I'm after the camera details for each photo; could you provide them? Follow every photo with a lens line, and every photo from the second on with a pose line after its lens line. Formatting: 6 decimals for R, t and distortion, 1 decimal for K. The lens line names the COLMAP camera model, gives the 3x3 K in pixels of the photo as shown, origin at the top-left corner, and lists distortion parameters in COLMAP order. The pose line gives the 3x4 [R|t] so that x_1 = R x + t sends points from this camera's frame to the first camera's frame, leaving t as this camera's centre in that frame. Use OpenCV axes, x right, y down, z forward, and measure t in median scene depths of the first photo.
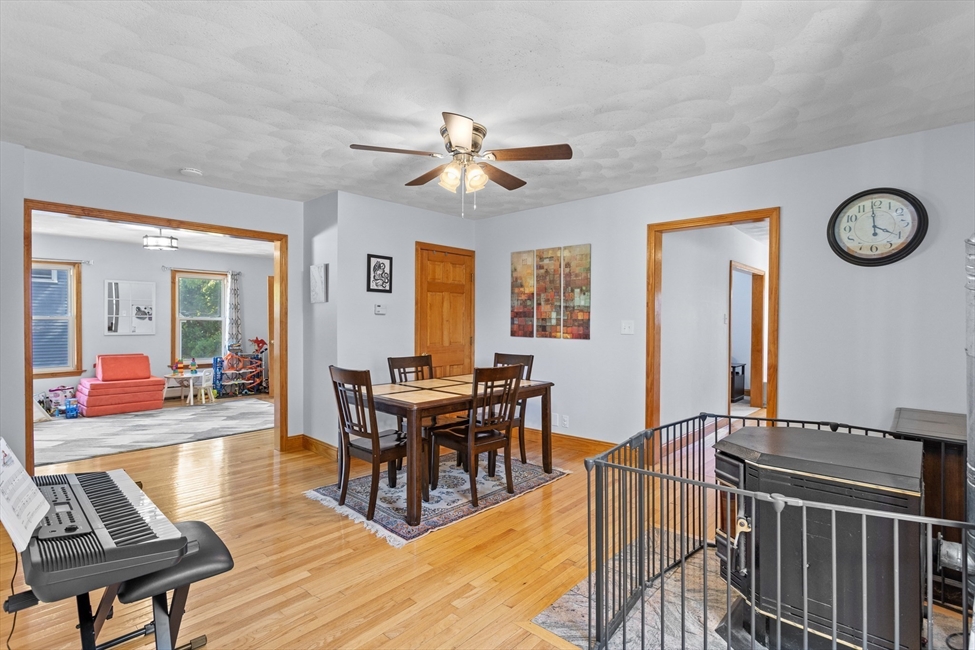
lens RADIAL K [[467.9, 0, 496.5], [0, 467.9, 323.0], [0, 0, 1]] dist [-0.000169, 0.001842]
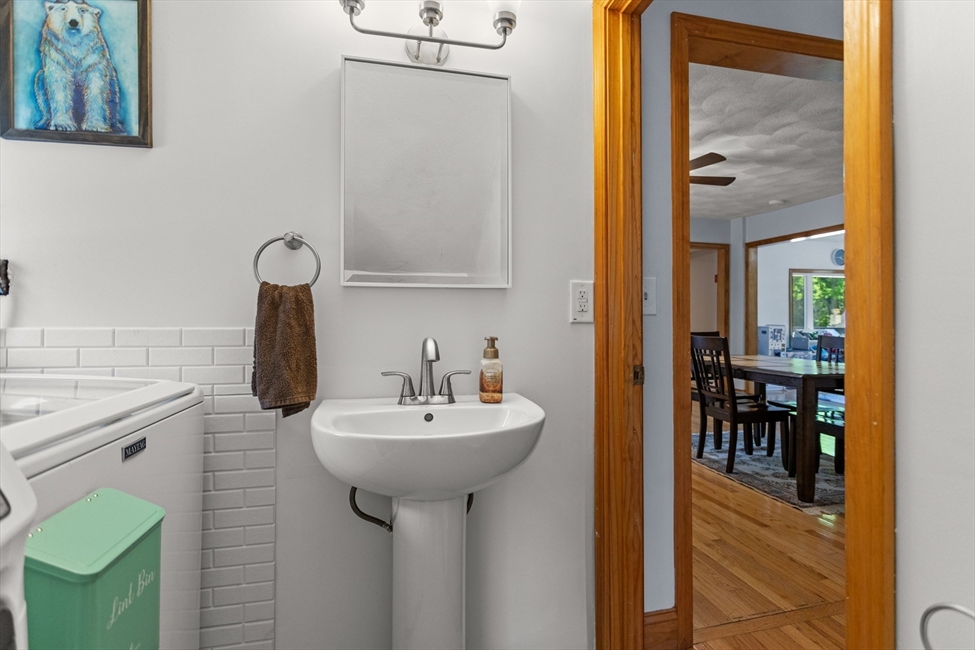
lens RADIAL K [[467.9, 0, 478.3], [0, 467.9, 316.4], [0, 0, 1]] dist [-0.000169, 0.001842]
pose [[-0.585500, -0.008235, -0.810630, 0.575874], [-0.013750, 0.999905, -0.000226, 0.027343], [0.810556, 0.011014, -0.585558, 0.593508]]
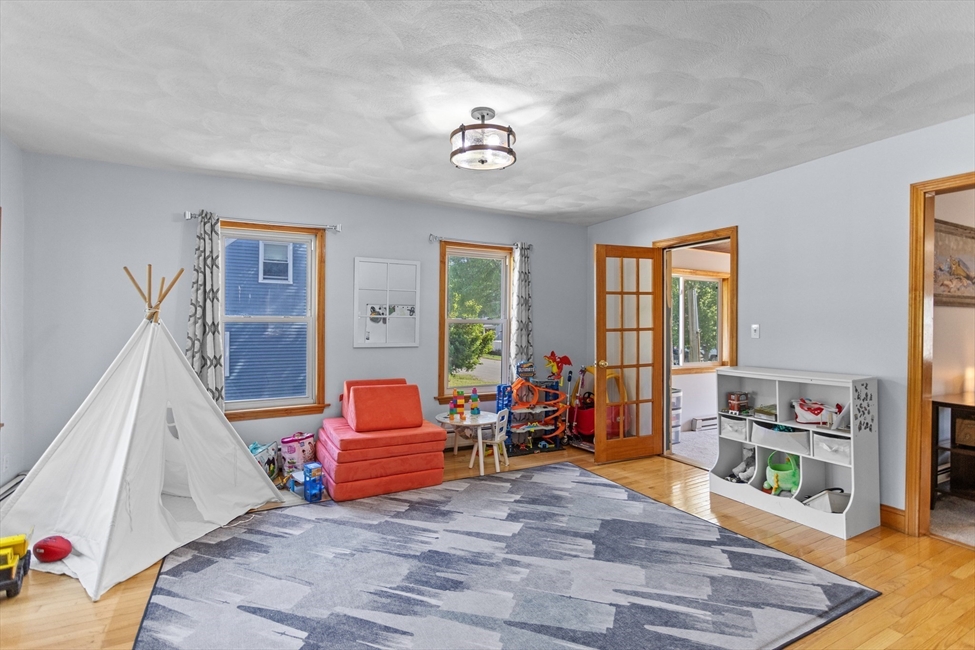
lens RADIAL K [[467.9, 0, 486.1], [0, 467.9, 321.1], [0, 0, 1]] dist [-0.000169, 0.001842]
pose [[0.937553, 0.002955, -0.347831, -0.472721], [-0.007658, 0.999897, -0.012147, -0.002107], [0.347759, 0.014052, 0.937478, 0.496907]]
